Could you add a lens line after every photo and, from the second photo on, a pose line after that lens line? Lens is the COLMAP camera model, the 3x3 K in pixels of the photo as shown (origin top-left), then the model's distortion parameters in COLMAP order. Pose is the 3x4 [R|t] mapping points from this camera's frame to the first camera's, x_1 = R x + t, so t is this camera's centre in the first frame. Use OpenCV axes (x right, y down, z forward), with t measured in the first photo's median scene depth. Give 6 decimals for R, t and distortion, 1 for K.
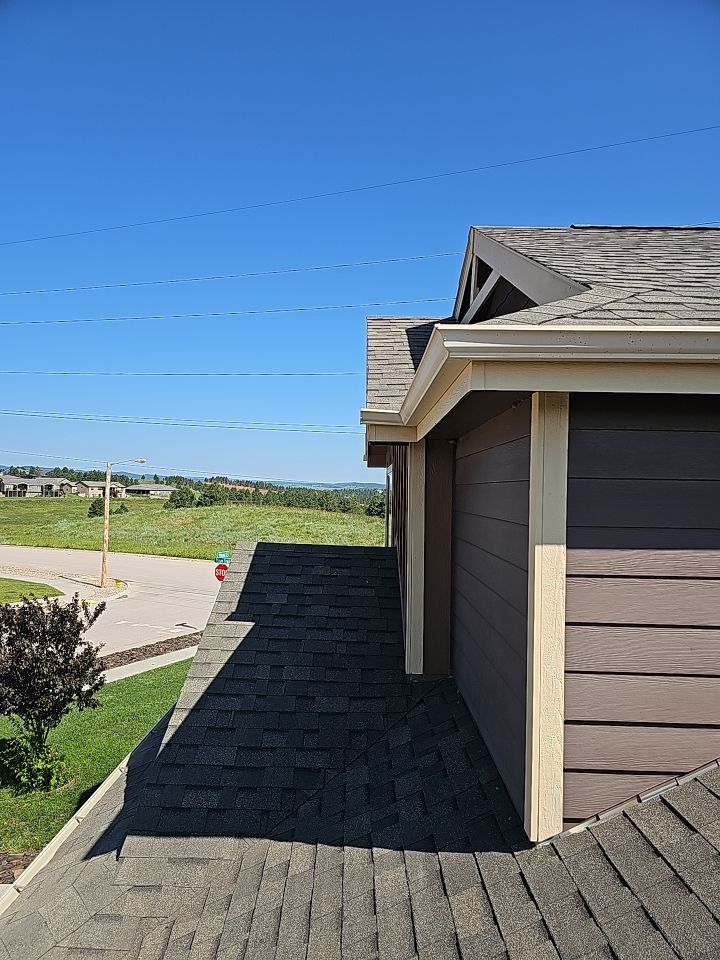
lens RADIAL K [[639.9, 0, 358.8], [0, 639.9, 479.9], [0, 0, 1]] dist [0.015978, -0.008324]
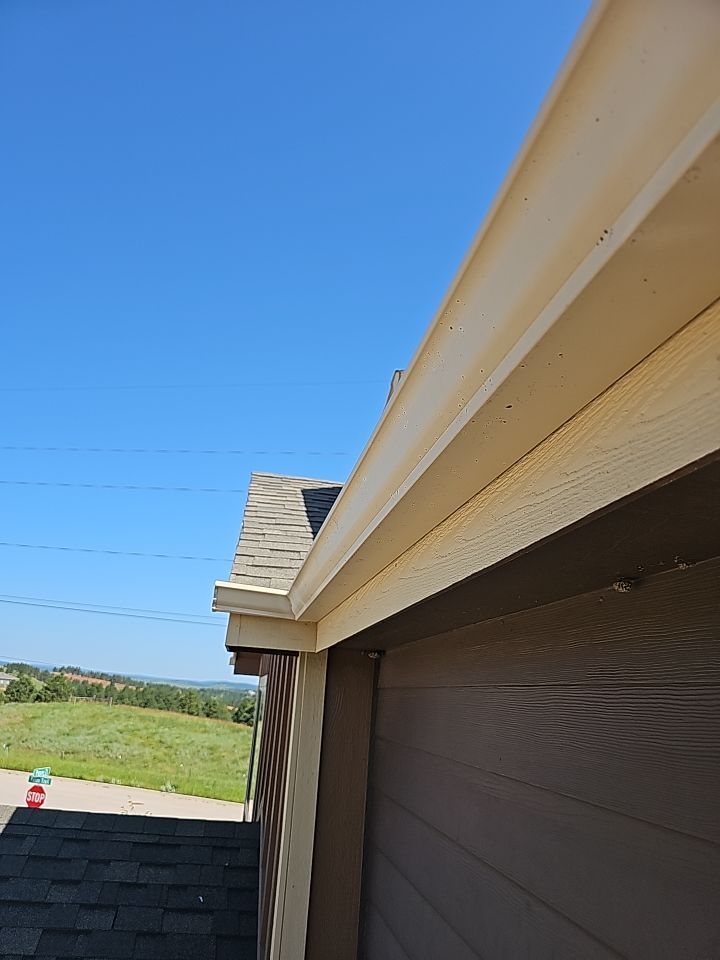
lens RADIAL K [[639.9, 0, 359.9], [0, 639.9, 484.0], [0, 0, 1]] dist [0.015978, -0.008324]
pose [[0.980399, 0.105907, 0.166139, 0.011264], [-0.052359, 0.952971, -0.298506, -0.017367], [-0.189939, 0.283956, 0.939836, 0.217886]]
